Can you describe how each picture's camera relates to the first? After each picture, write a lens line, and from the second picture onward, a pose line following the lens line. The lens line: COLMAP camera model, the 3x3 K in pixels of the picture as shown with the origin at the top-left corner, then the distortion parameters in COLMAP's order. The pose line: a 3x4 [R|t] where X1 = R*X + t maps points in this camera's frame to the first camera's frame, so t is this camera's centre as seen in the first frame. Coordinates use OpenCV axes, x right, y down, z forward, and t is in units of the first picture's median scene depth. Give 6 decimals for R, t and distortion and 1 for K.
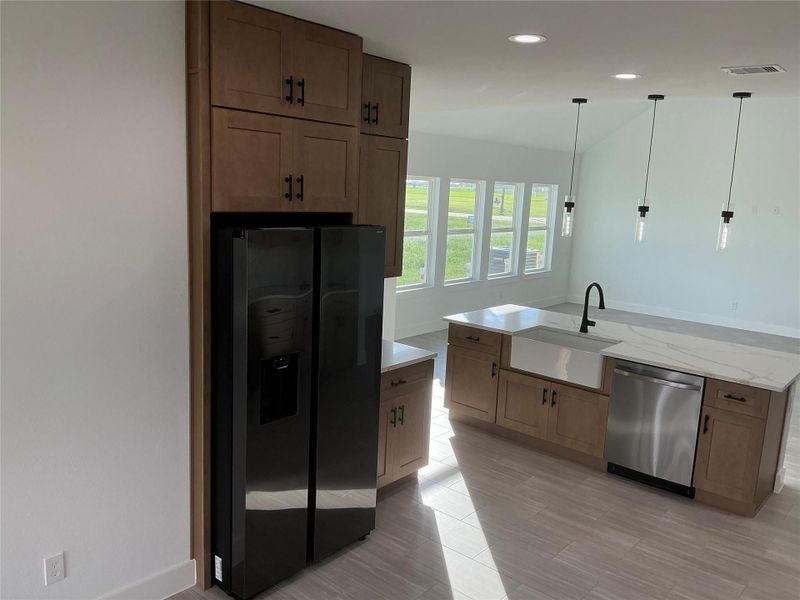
lens RADIAL K [[669.7, 0, 401.3], [0, 669.7, 293.2], [0, 0, 1]] dist [0.037526, -0.085516]
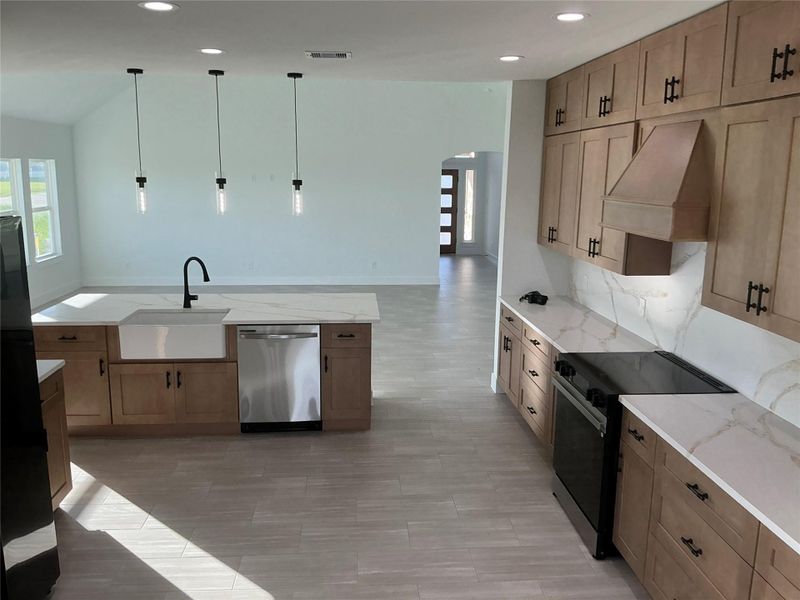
lens RADIAL K [[669.7, 0, 408.2], [0, 669.7, 294.3], [0, 0, 1]] dist [0.037526, -0.085516]
pose [[0.702322, -0.172425, 0.690661, -0.200684], [0.139587, 0.984744, 0.103899, -0.021355], [-0.698039, 0.023437, 0.715676, 0.060411]]
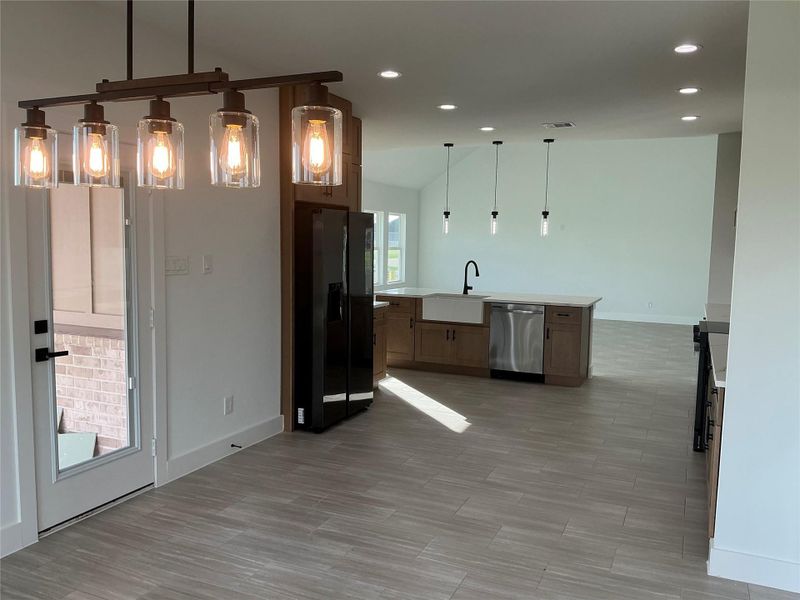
lens RADIAL K [[669.7, 0, 401.0], [0, 669.7, 301.5], [0, 0, 1]] dist [0.037526, -0.085516]
pose [[0.957890, -0.057208, 0.281378, -0.322732], [0.074928, 0.995800, -0.052619, 0.155821], [-0.277185, 0.071486, 0.958153, -0.449091]]
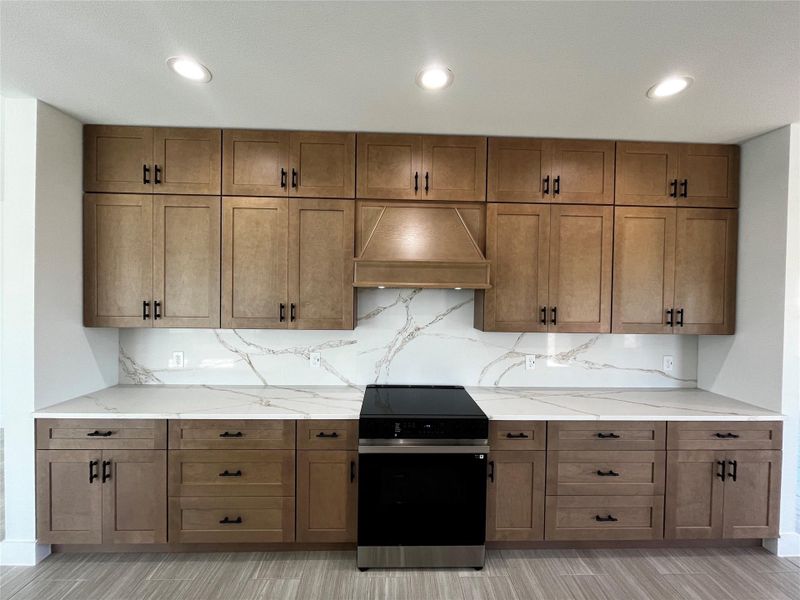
lens RADIAL K [[337.9, 0, 400.4], [0, 337.9, 296.6], [0, 0, 1]] dist [0.001080, 0.000664]
pose [[-0.668771, -0.076222, 0.739551, 0.175617], [0.069900, 0.983878, 0.164613, -0.042429], [-0.740176, 0.161783, -0.652661, 0.734478]]
